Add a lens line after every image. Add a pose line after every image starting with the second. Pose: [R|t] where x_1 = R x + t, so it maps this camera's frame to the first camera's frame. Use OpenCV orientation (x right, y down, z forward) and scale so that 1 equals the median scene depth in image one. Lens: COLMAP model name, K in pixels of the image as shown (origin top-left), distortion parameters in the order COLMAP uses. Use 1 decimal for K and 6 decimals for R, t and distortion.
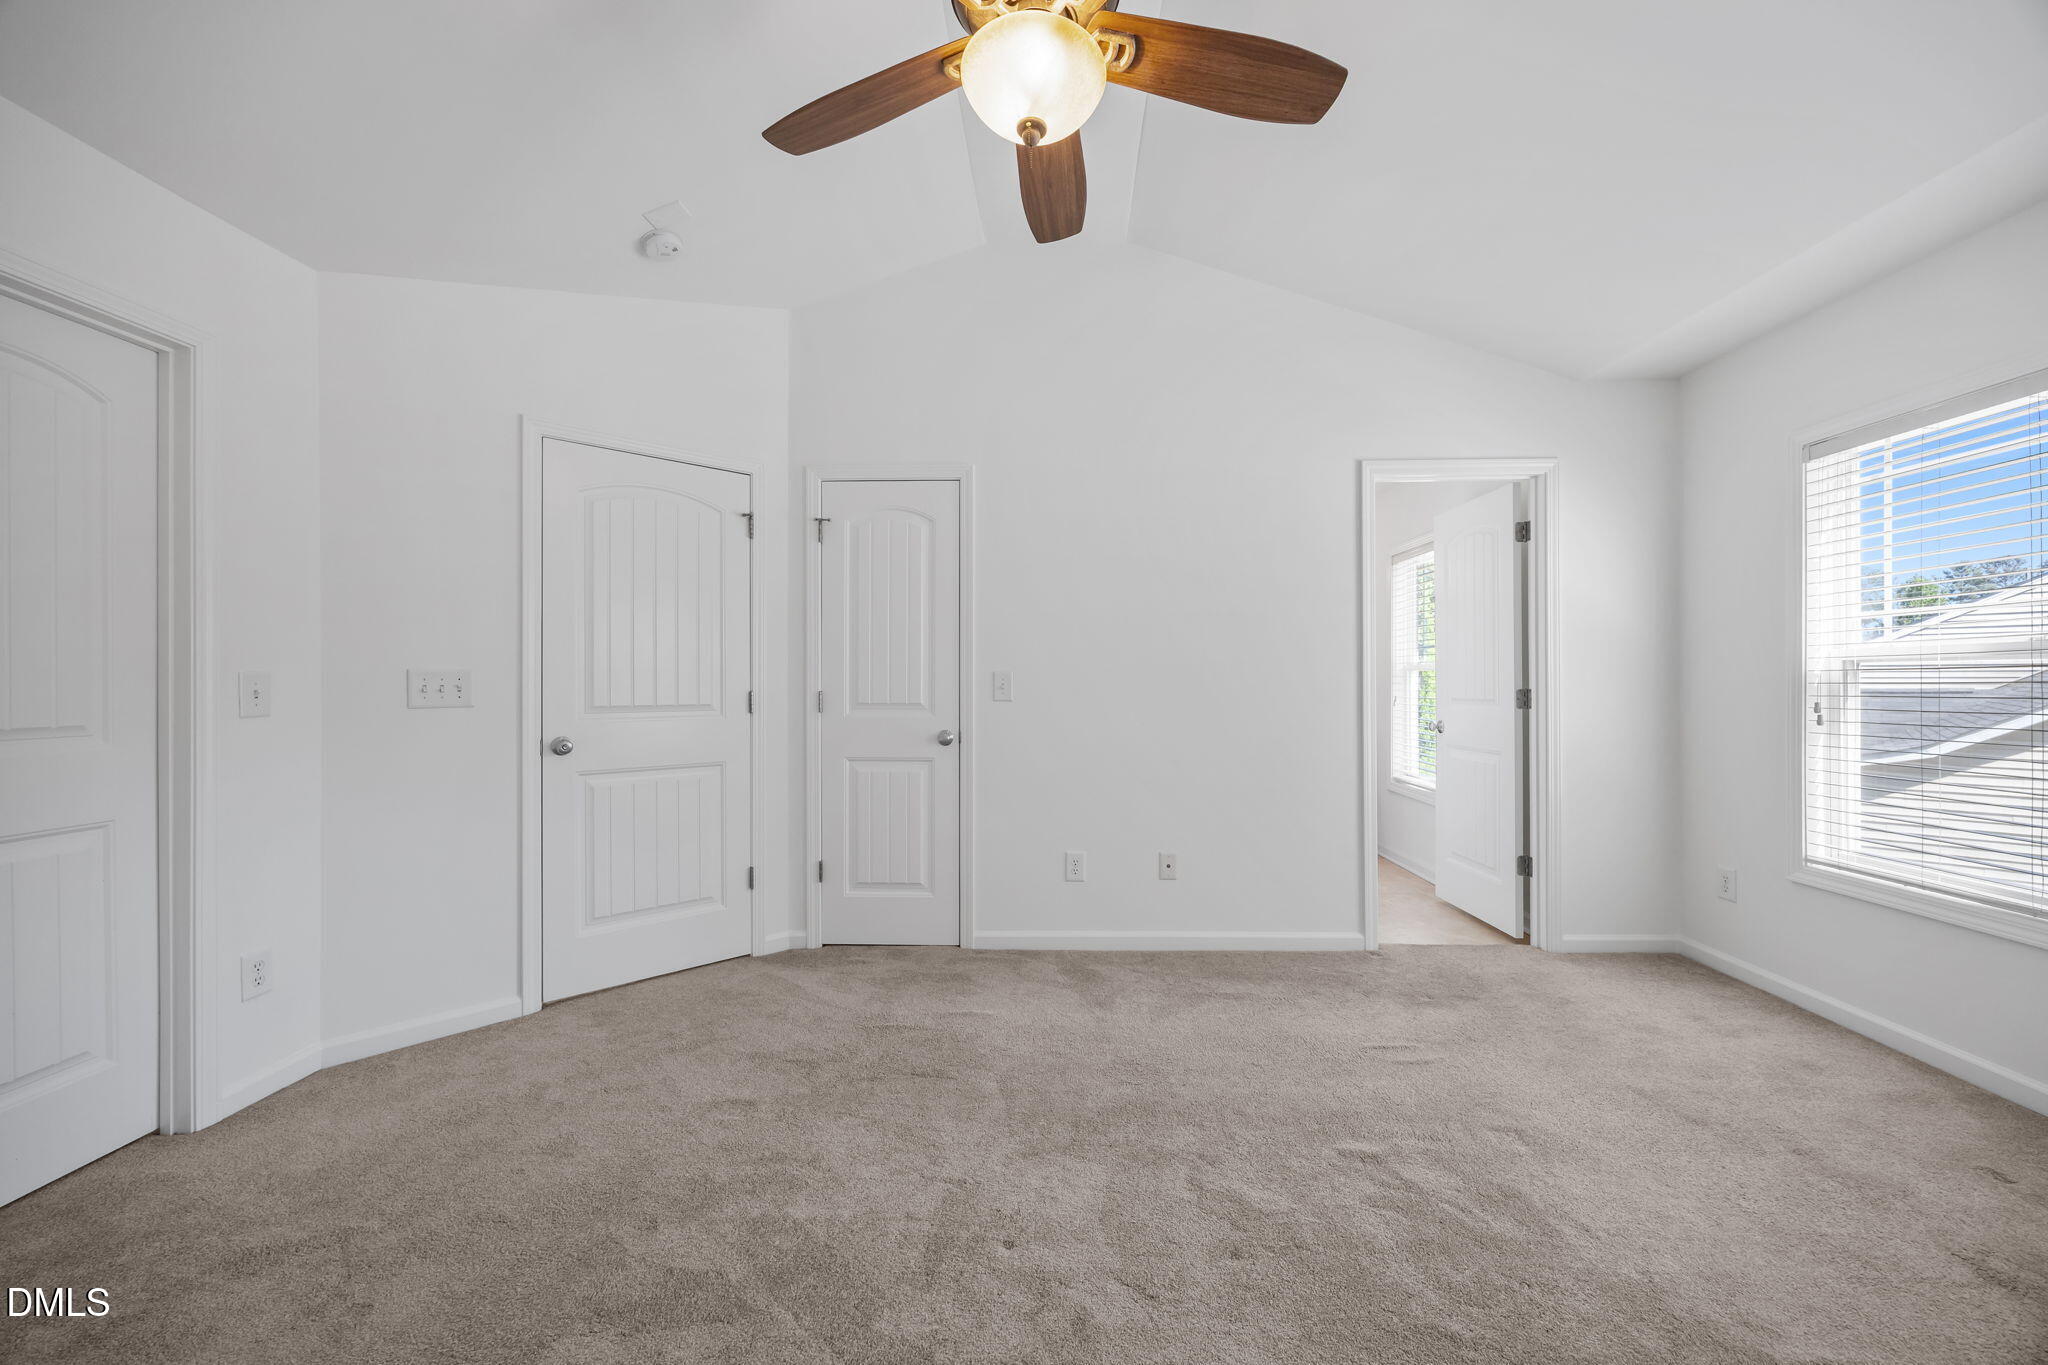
lens RADIAL K [[770.4, 0, 1032.2], [0, 770.4, 677.4], [0, 0, 1]] dist [-0.001426, 0.000177]
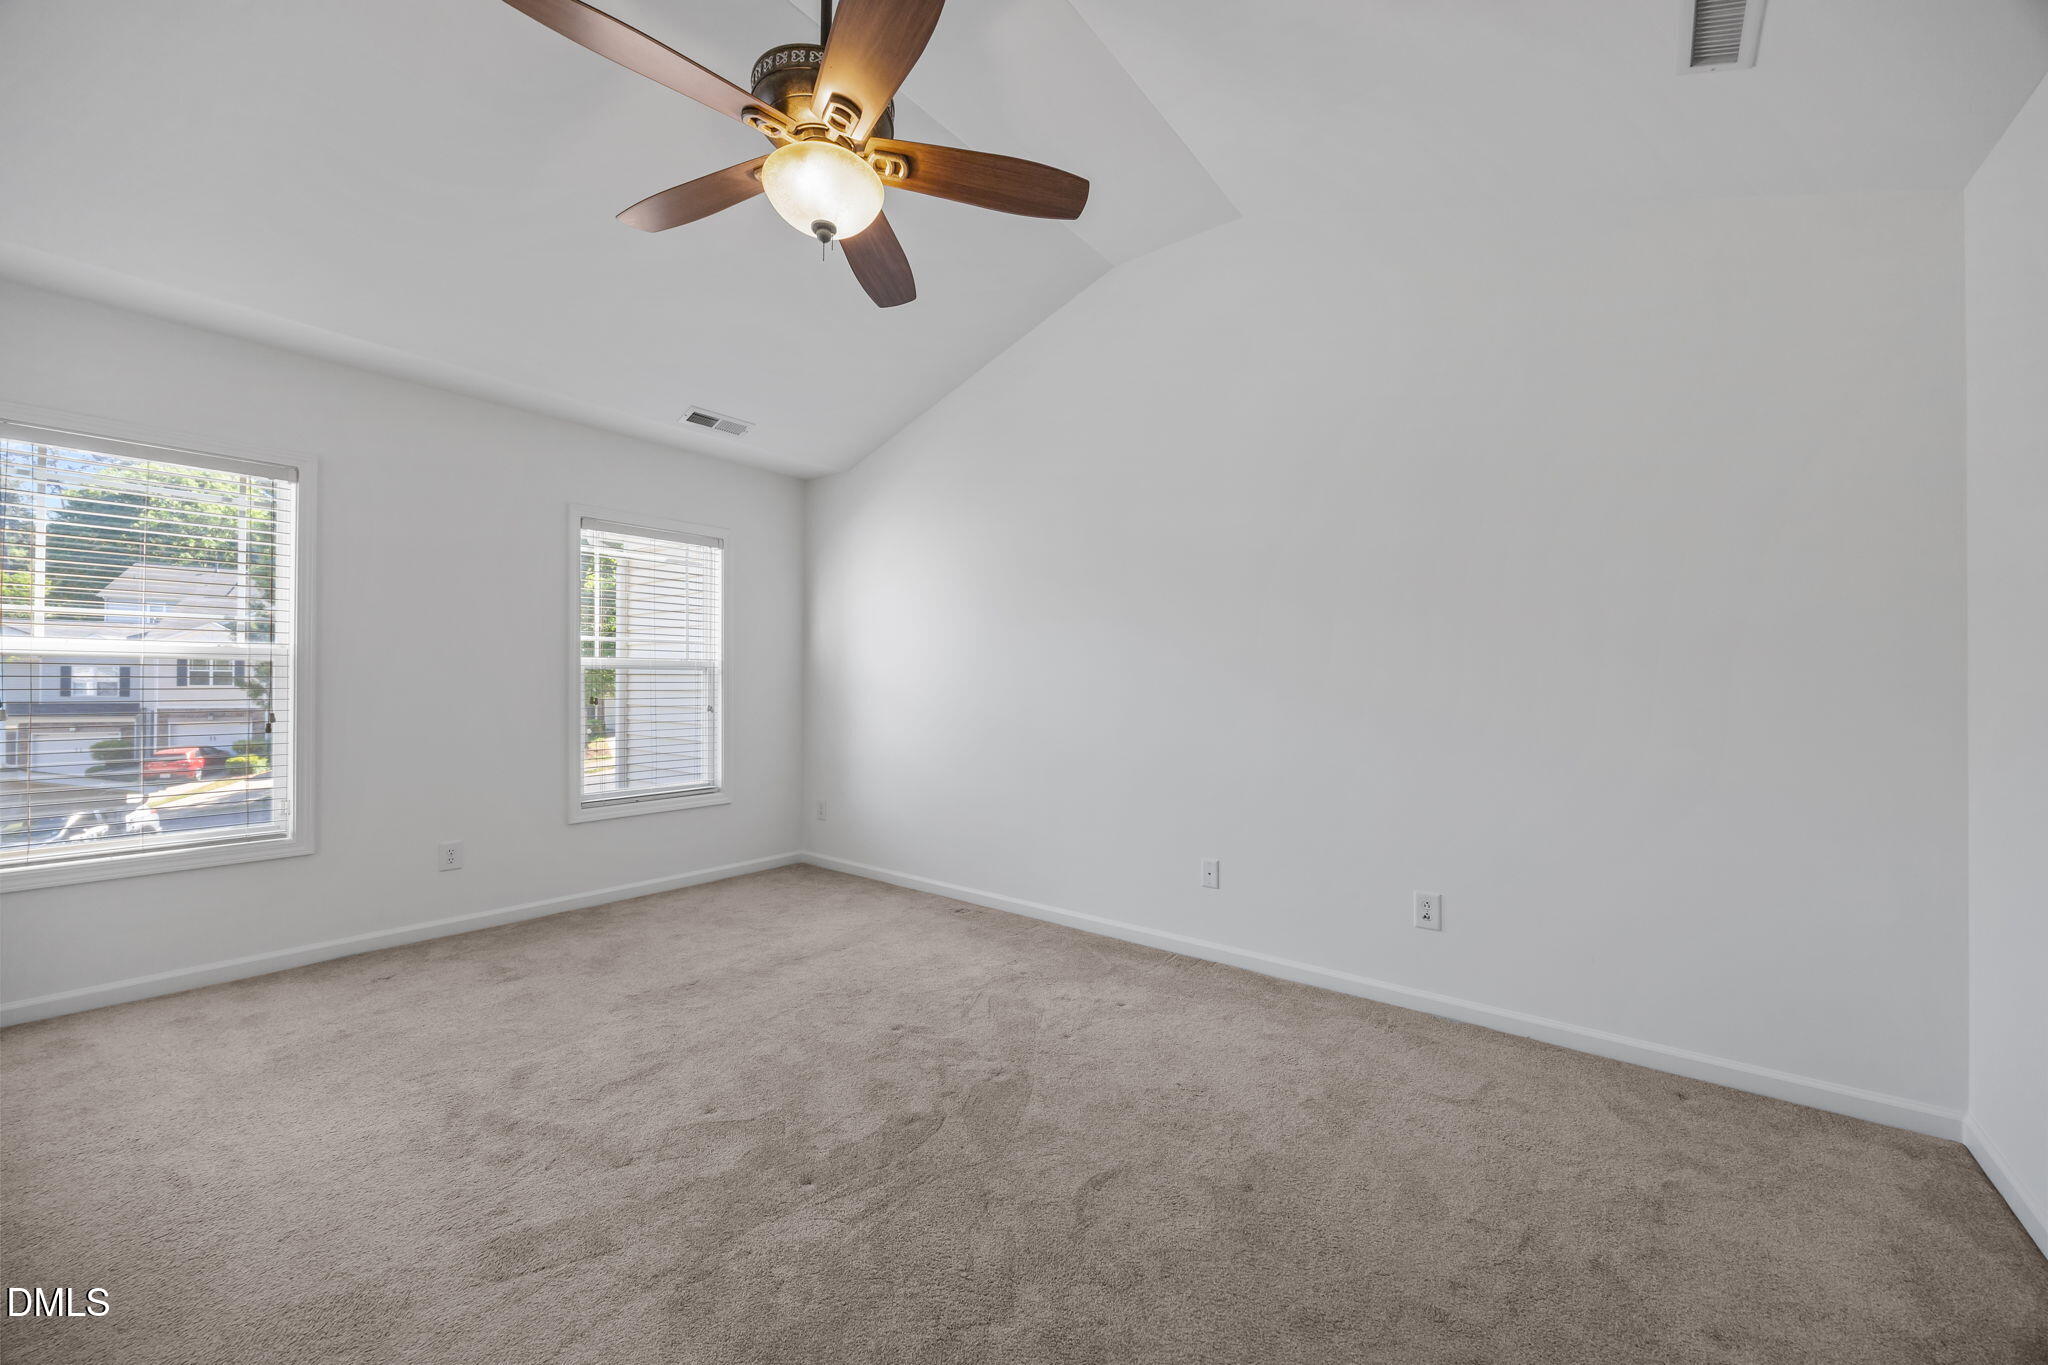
lens RADIAL K [[772.5, 0, 1024.0], [0, 772.5, 682.5], [0, 0, 1]] dist [-0.000072, 0.000193]
pose [[-0.800494, -0.002302, 0.599337, -0.452063], [-0.011230, 0.999875, -0.011158, 0.009798], [-0.599236, -0.015663, -0.800419, 0.823266]]
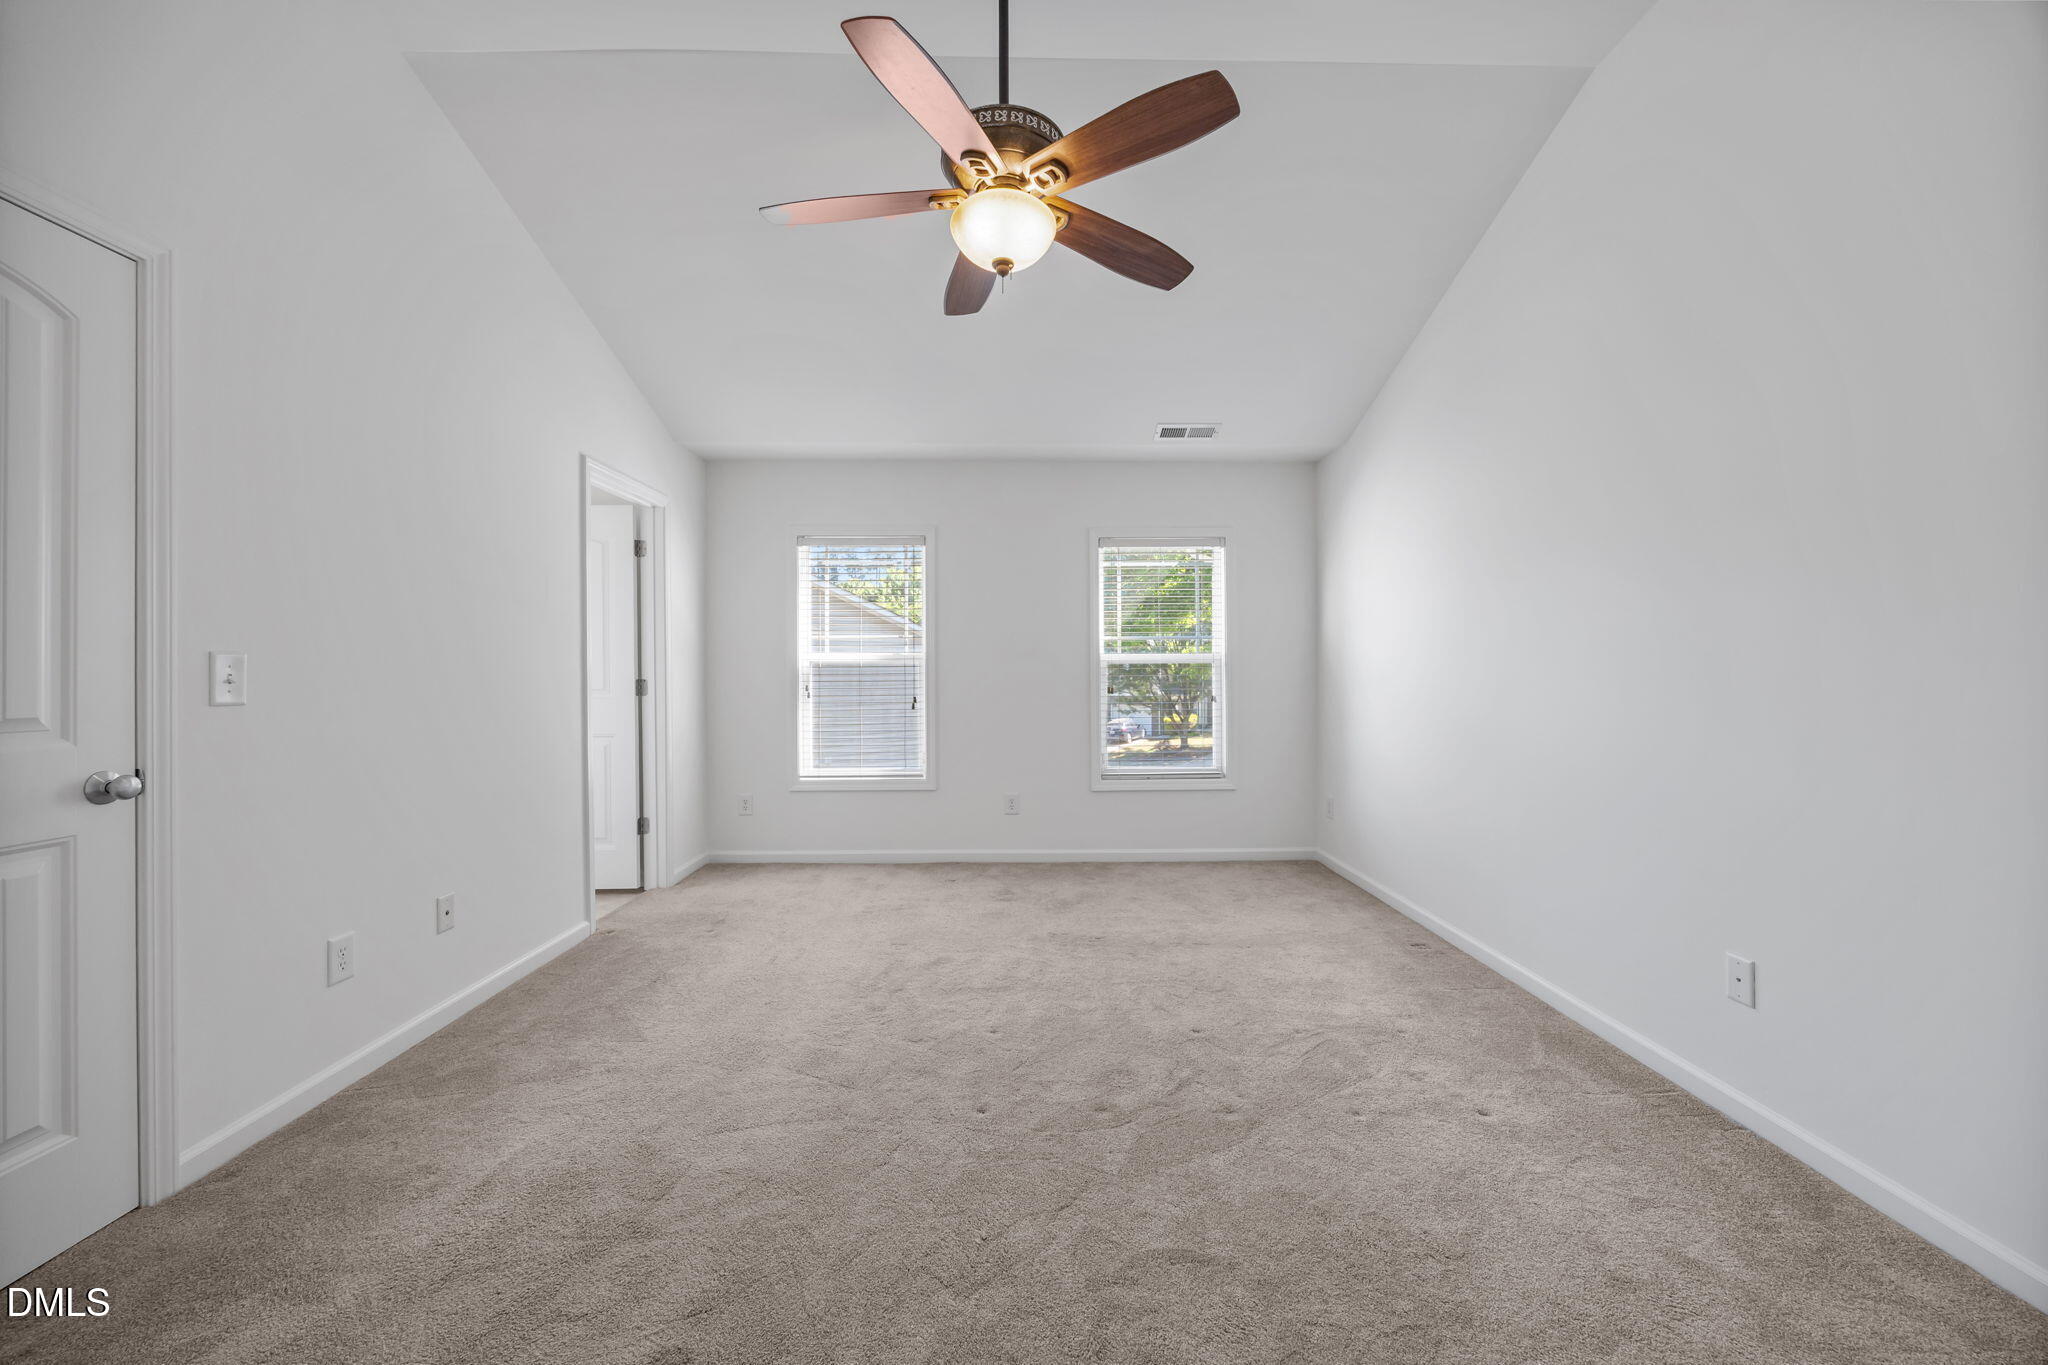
lens RADIAL K [[770.4, 0, 1032.2], [0, 770.4, 677.4], [0, 0, 1]] dist [-0.001426, 0.000177]
pose [[-0.044694, -0.001301, 0.999000, -0.623324], [-0.005881, 0.999982, 0.001039, 0.007853], [-0.998983, -0.005829, -0.044701, 0.465582]]
